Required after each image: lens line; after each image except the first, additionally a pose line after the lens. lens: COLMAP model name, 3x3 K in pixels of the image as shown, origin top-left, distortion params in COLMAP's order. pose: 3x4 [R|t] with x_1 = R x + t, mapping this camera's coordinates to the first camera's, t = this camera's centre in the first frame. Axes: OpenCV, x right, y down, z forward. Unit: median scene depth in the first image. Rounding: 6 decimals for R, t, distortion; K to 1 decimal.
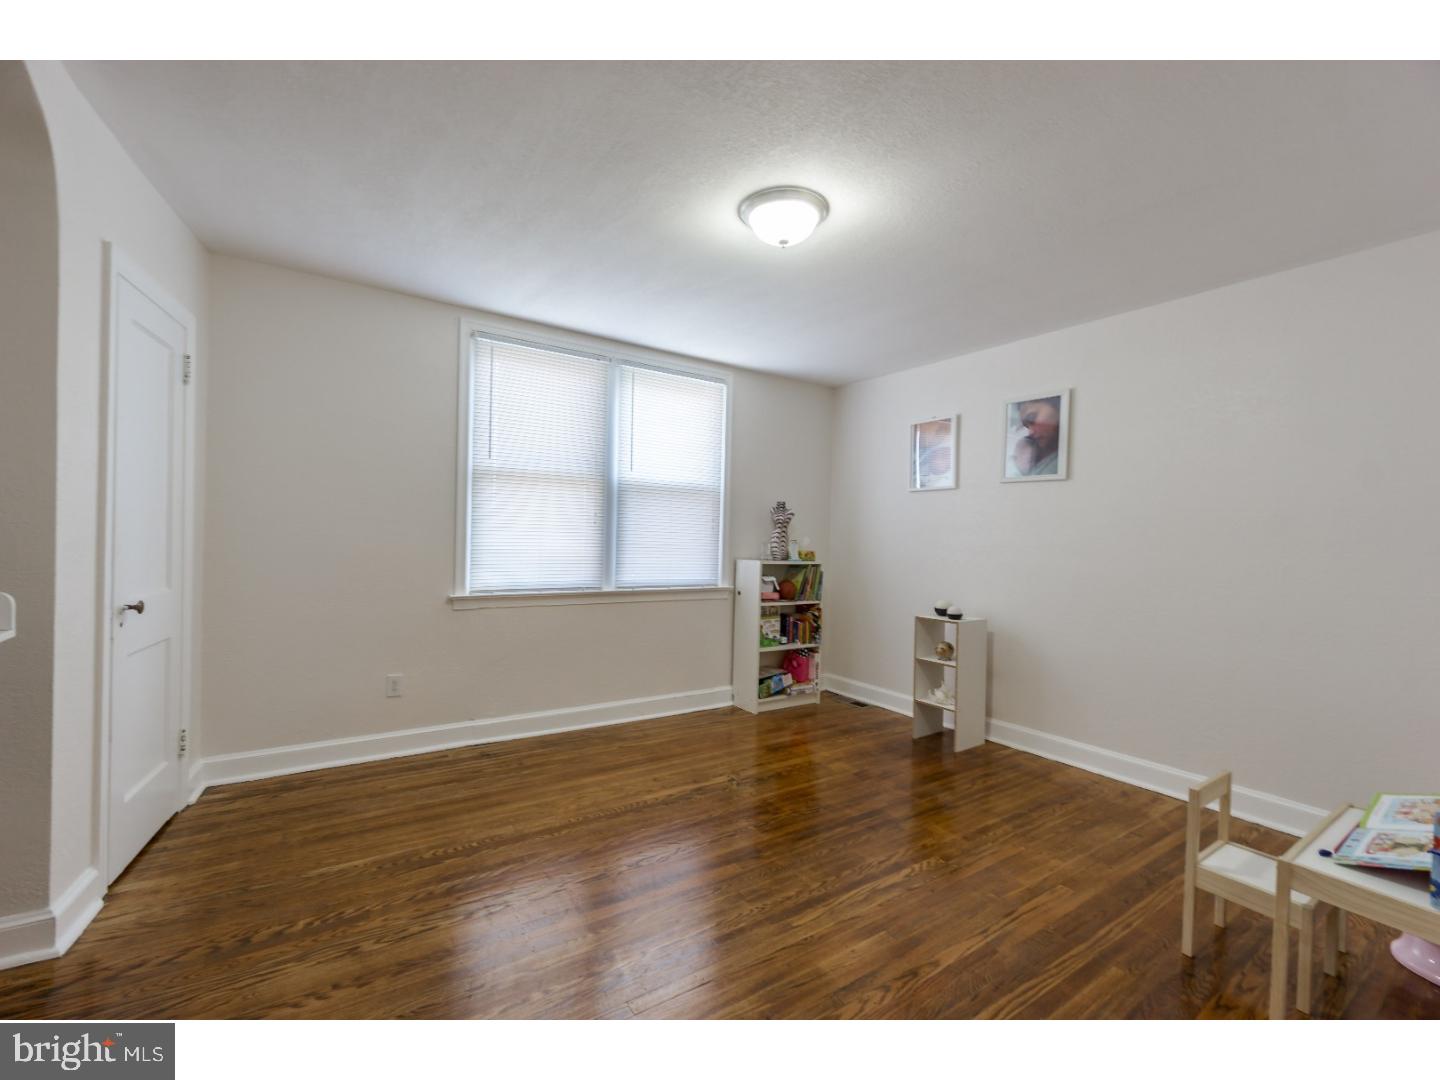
lens RADIAL K [[621.3, 0, 716.2], [0, 621.3, 540.8], [0, 0, 1]] dist [-0.002564, 0.000793]
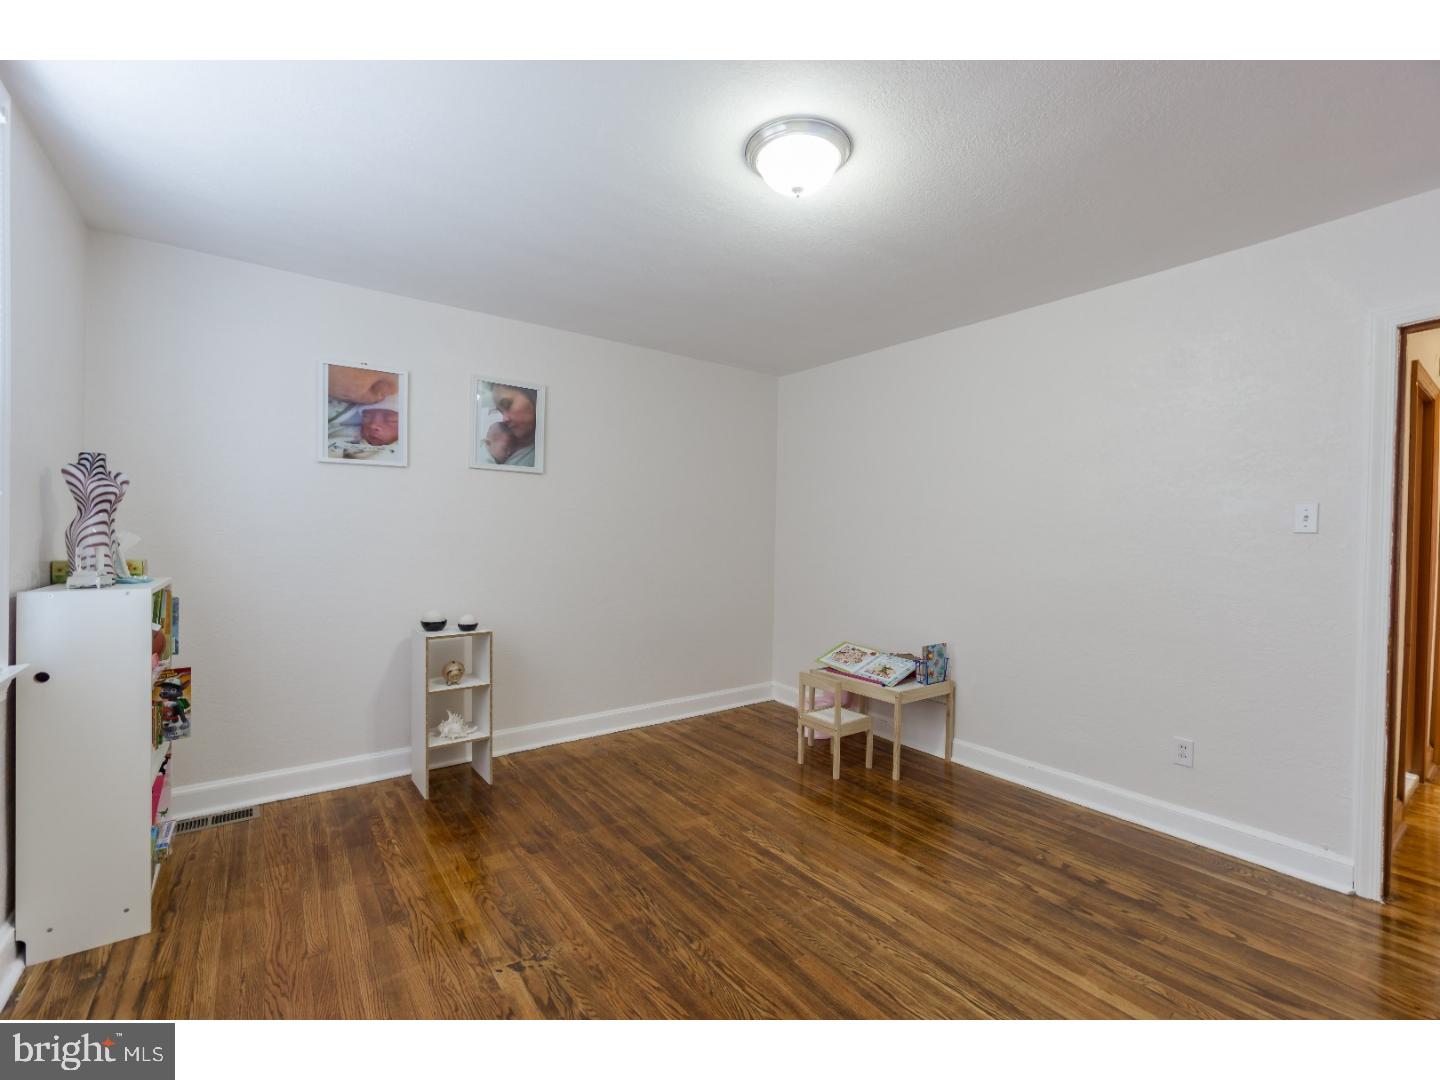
lens RADIAL K [[621.3, 0, 722.6], [0, 621.3, 543.4], [0, 0, 1]] dist [-0.002564, 0.000793]
pose [[-0.060171, -0.037907, 0.997468, -0.522079], [-0.008217, 0.999264, 0.037479, -0.026418], [-0.998154, -0.005941, -0.060439, 0.817485]]
